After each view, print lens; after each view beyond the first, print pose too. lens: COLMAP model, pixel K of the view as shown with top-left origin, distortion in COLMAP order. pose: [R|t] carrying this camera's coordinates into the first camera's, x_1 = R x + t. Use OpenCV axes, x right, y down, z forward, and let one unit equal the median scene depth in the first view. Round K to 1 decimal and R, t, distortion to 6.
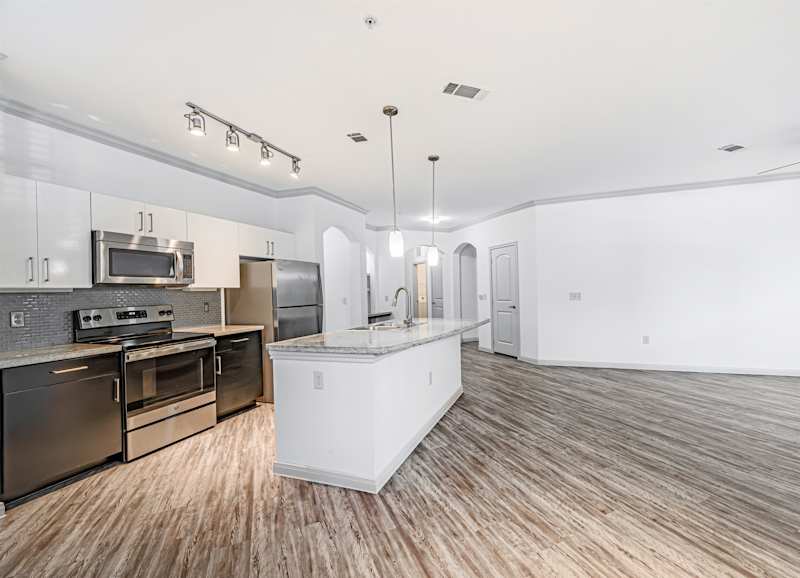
lens RADIAL K [[346.9, 0, 431.1], [0, 346.9, 292.0], [0, 0, 1]] dist [-0.003880, -0.000471]
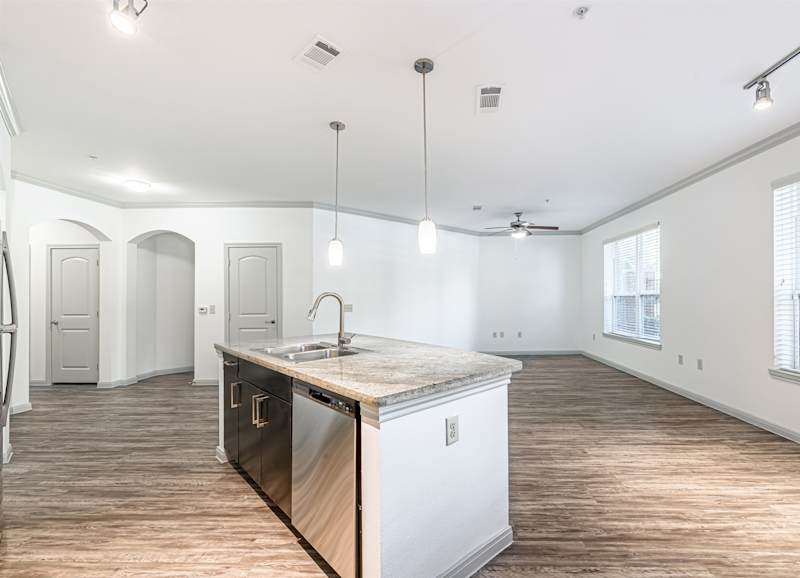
lens RADIAL K [[363.6, 0, 431.8], [0, 363.6, 296.4], [0, 0, 1]] dist [-0.000802, -0.000677]
pose [[0.454361, 0.027604, 0.890390, -1.077421], [-0.000333, 0.999525, -0.030818, 0.027097], [-0.890817, 0.013706, 0.454155, 0.806894]]
